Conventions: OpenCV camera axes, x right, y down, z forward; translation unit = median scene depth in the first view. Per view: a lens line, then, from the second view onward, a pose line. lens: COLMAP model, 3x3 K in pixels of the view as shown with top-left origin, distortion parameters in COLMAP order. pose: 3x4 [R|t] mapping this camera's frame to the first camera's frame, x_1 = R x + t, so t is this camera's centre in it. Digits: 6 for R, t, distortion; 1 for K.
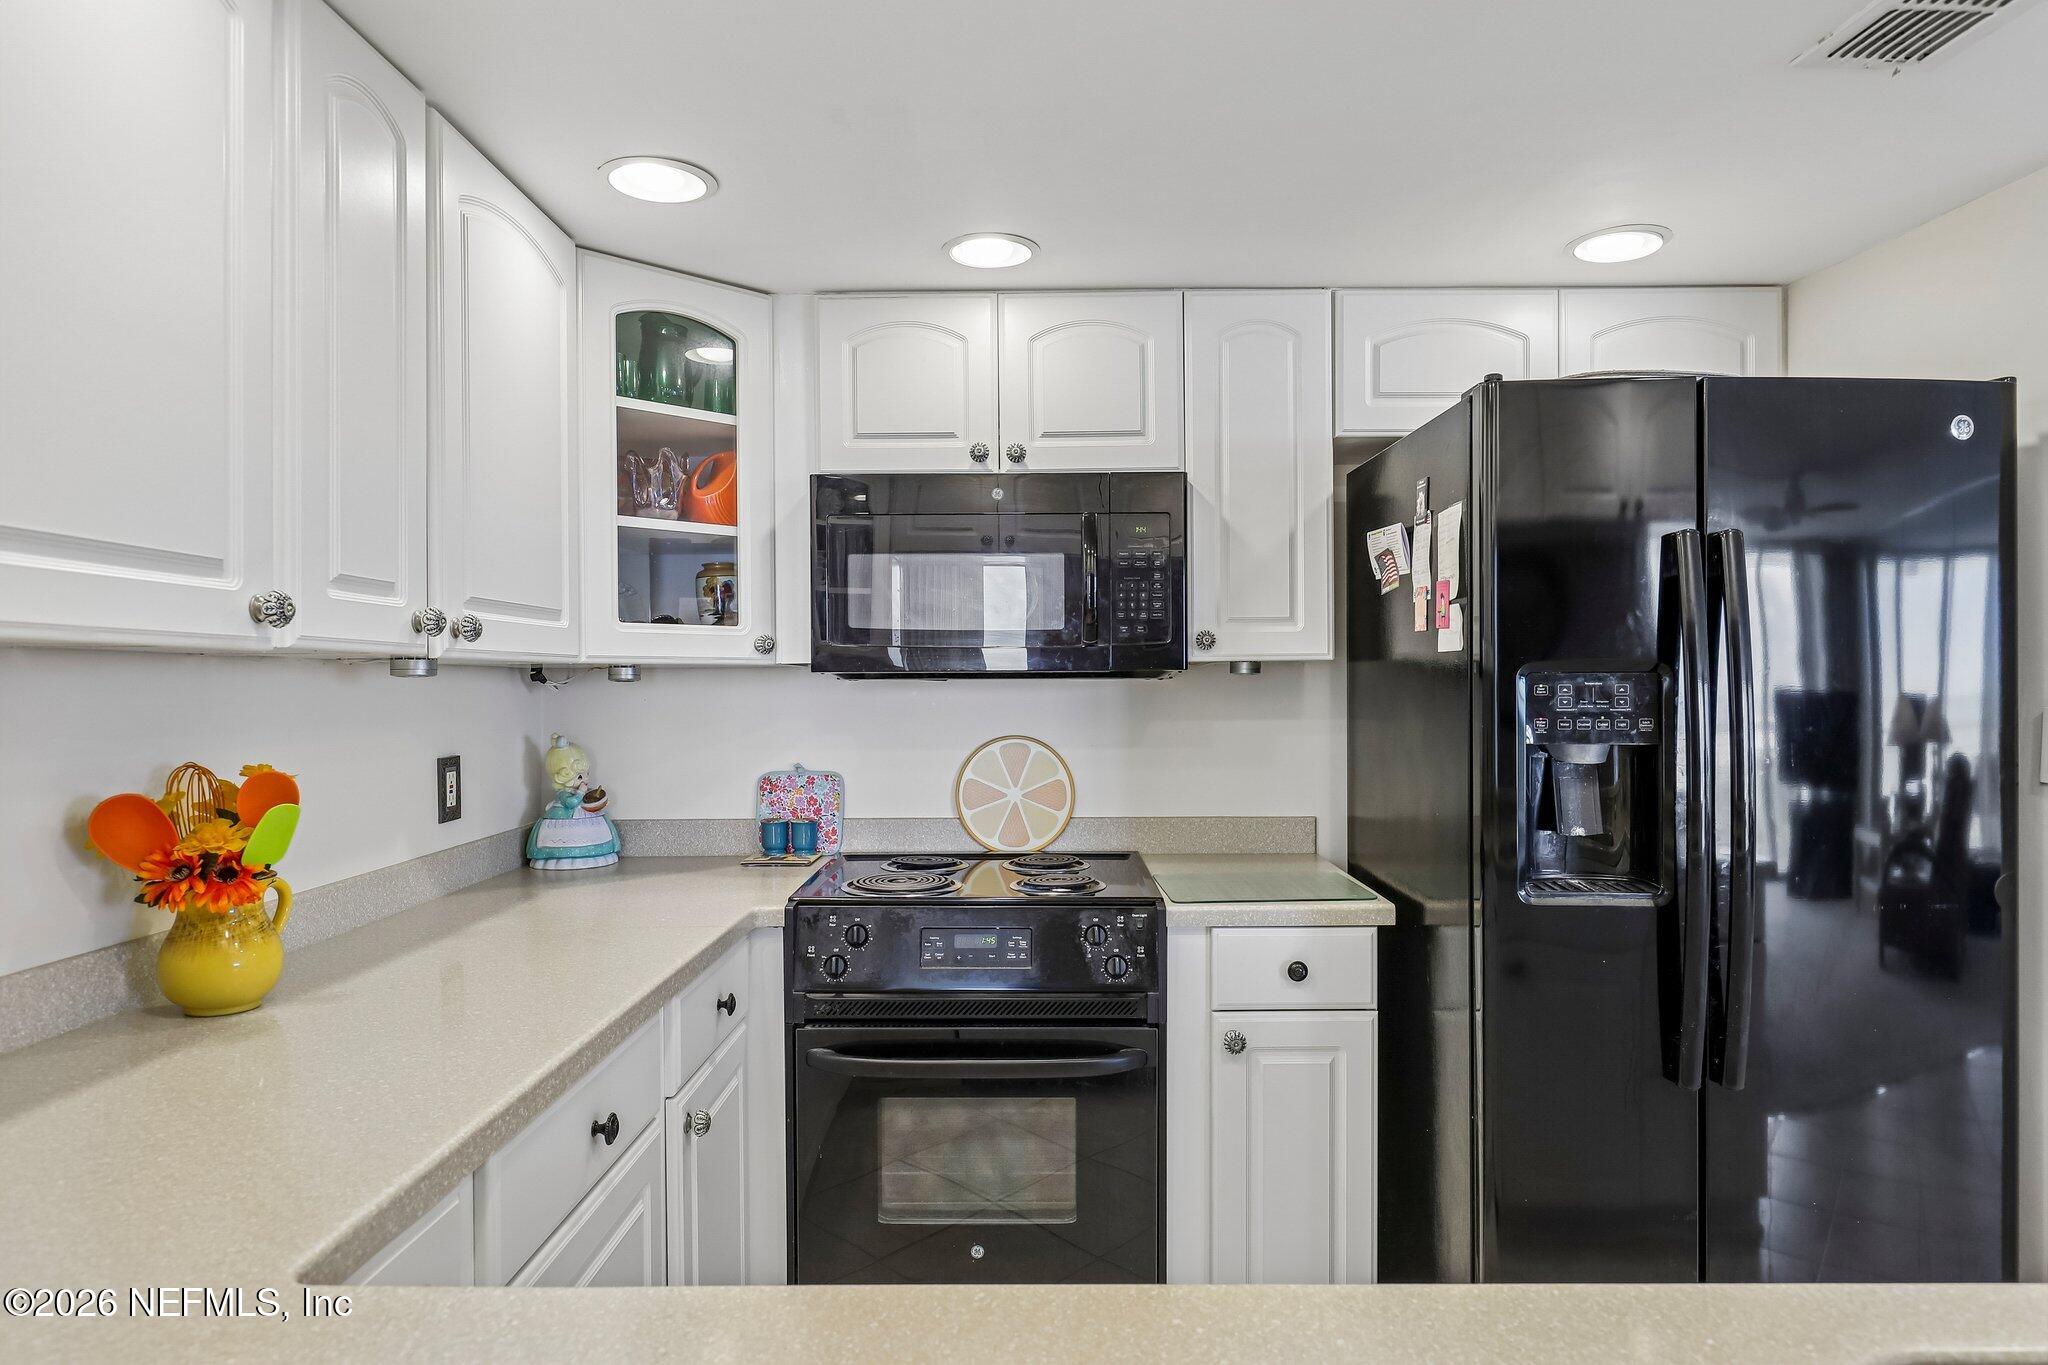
lens RADIAL K [[1235.2, 0, 1041.5], [0, 1235.2, 682.2], [0, 0, 1]] dist [-0.019310, 0.000793]
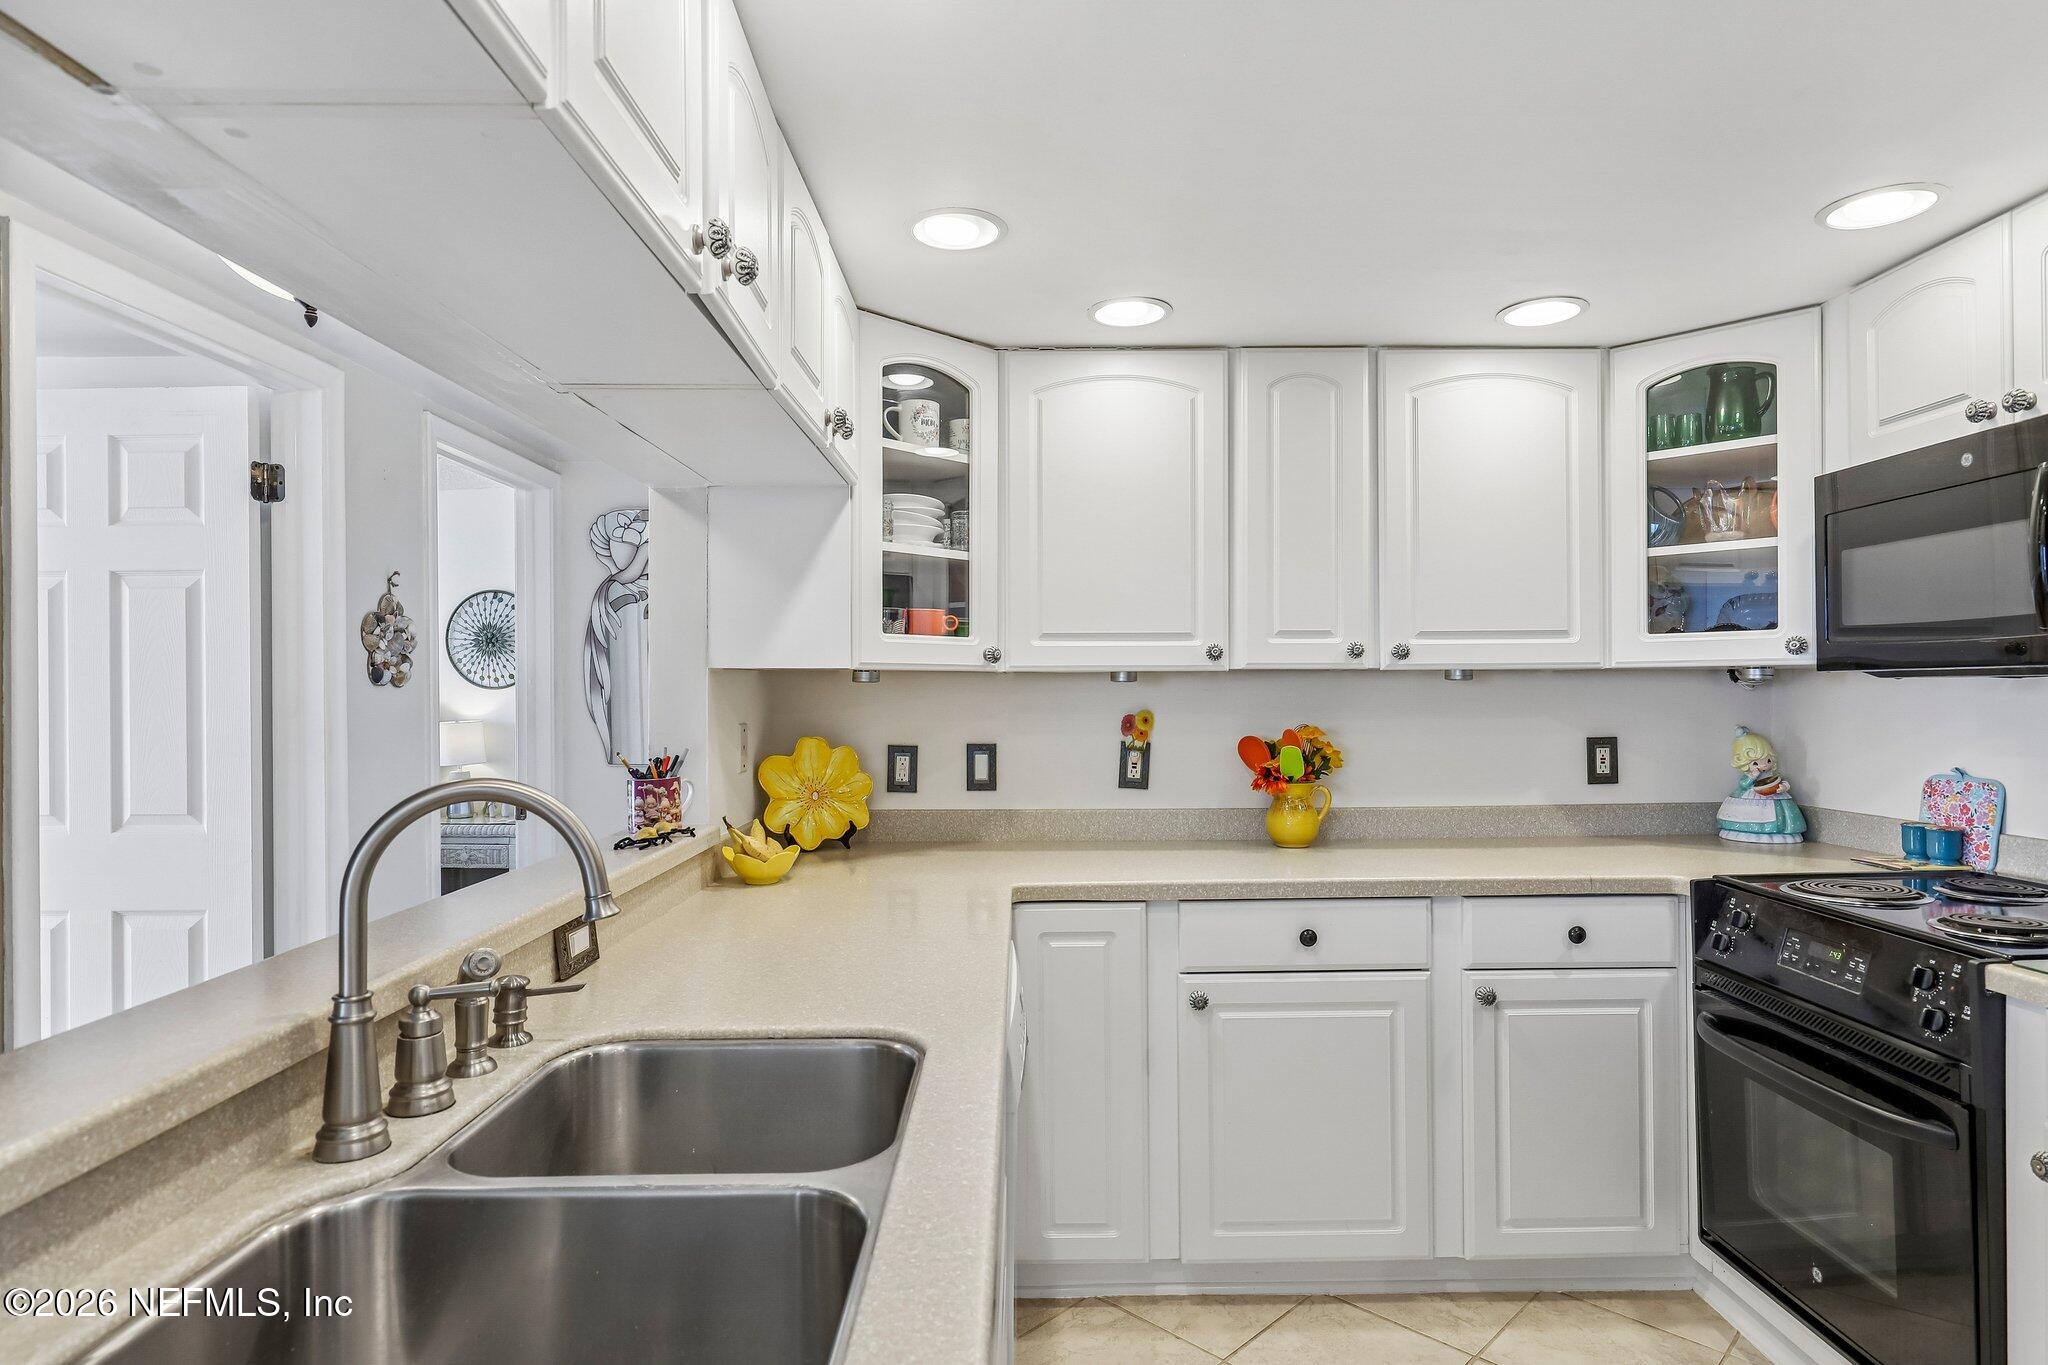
lens RADIAL K [[1138.1, 0, 1030.7], [0, 1138.1, 689.4], [0, 0, 1]] dist [0.001868, -0.004164]
pose [[0.005003, 0.004417, -0.999978, 0.778612], [0.007689, 0.999961, 0.004455, -0.002555], [0.999958, -0.007711, 0.004969, 0.359441]]
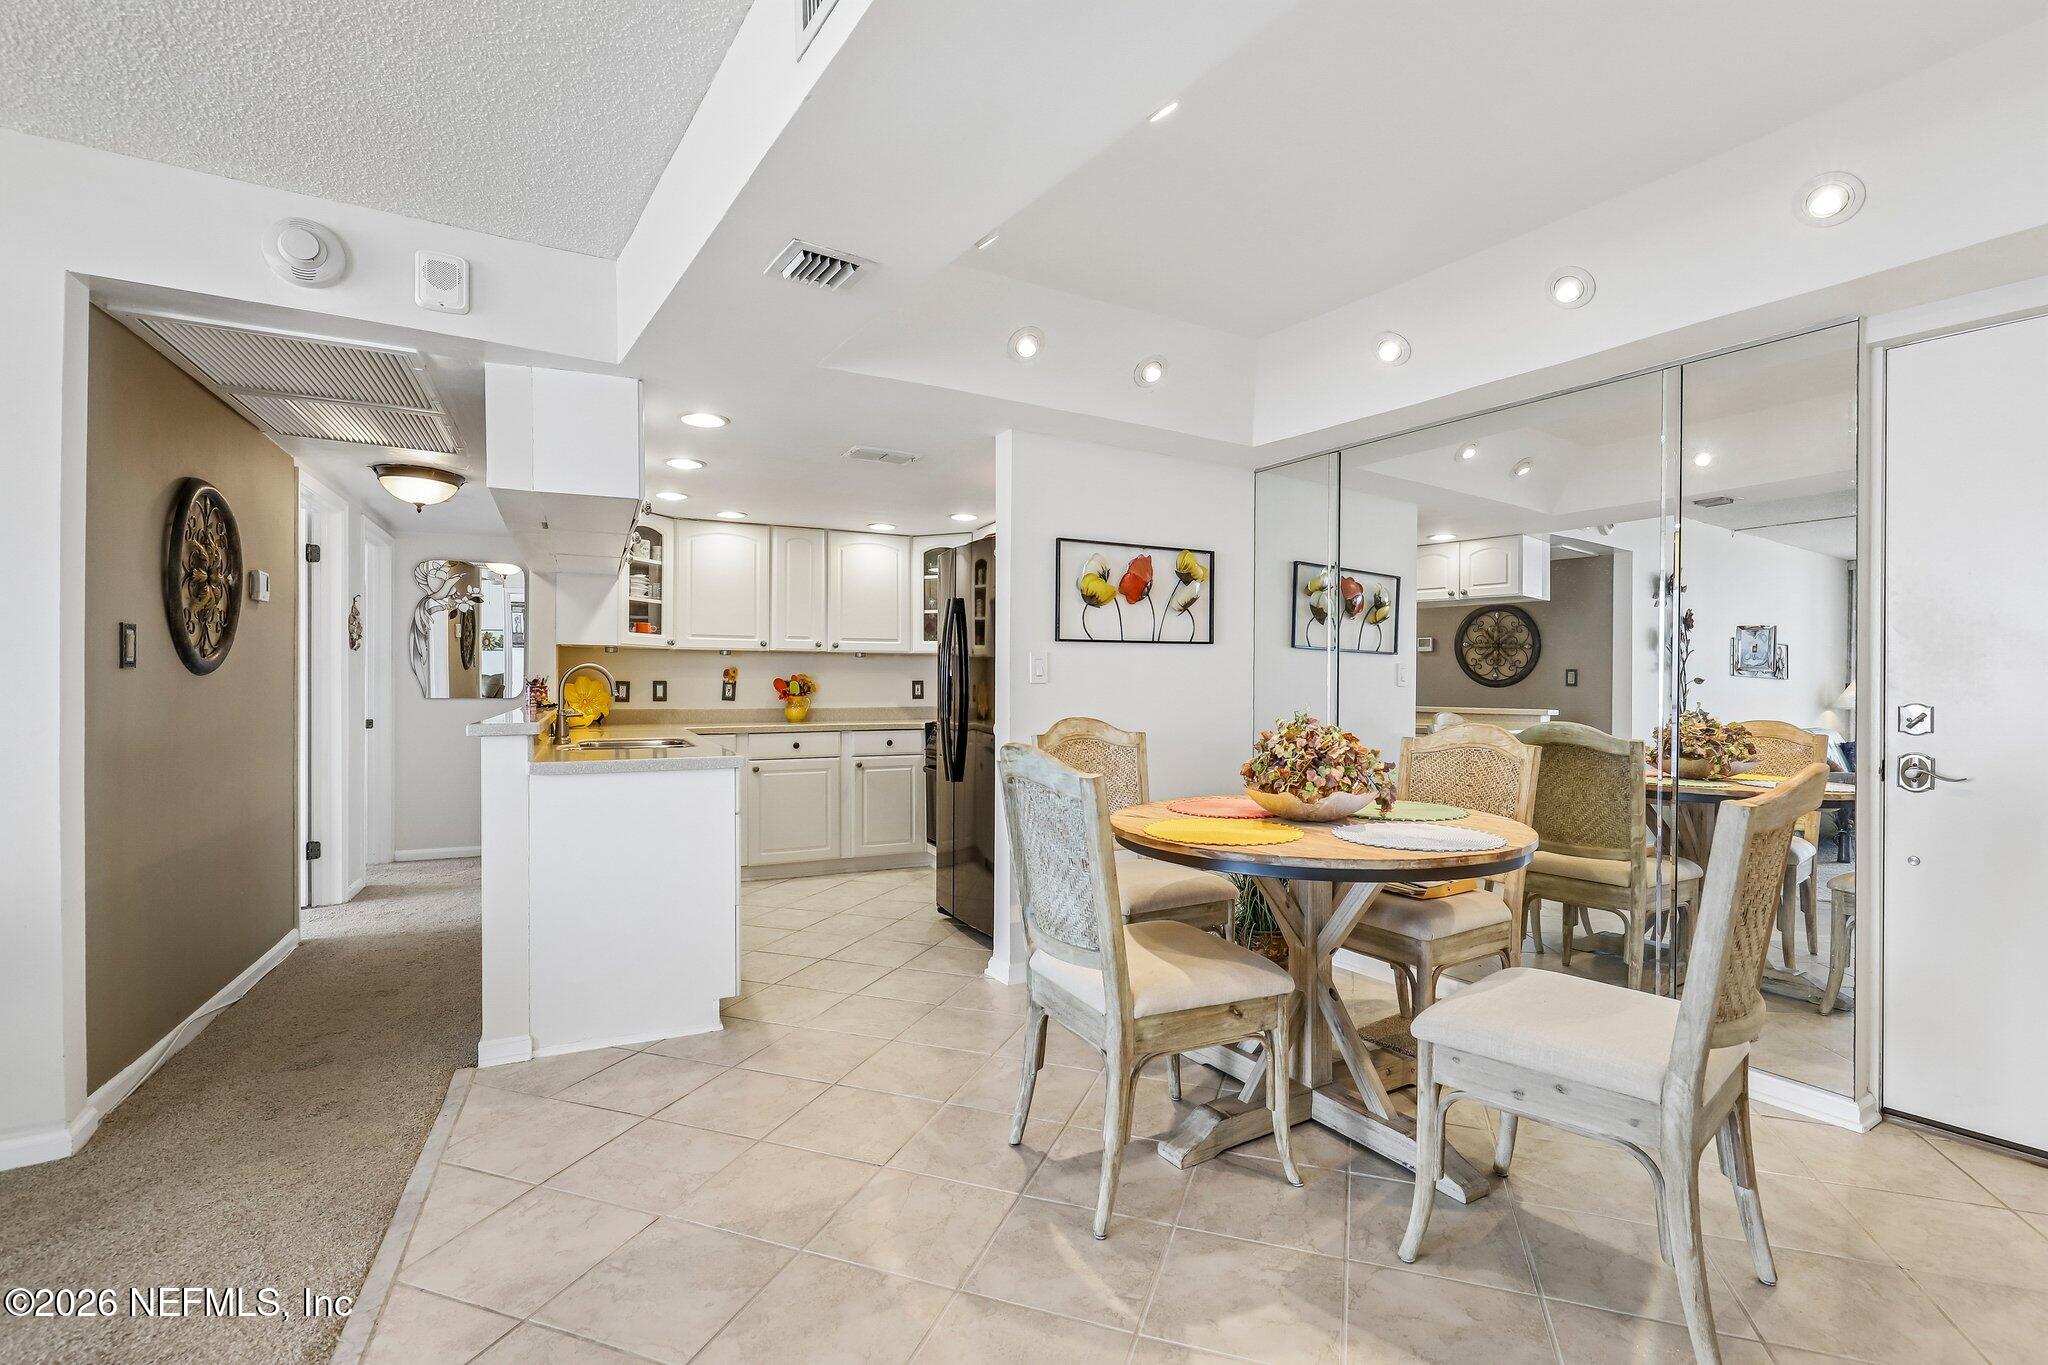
lens RADIAL K [[931.6, 0, 1037.0], [0, 931.6, 688.9], [0, 0, 1]] dist [0.000345, -0.000457]
pose [[0.425041, 0.008827, -0.905131, 2.096367], [-0.002806, 0.999960, 0.008434, 0.060467], [0.905170, -0.001045, 0.425049, 0.169706]]
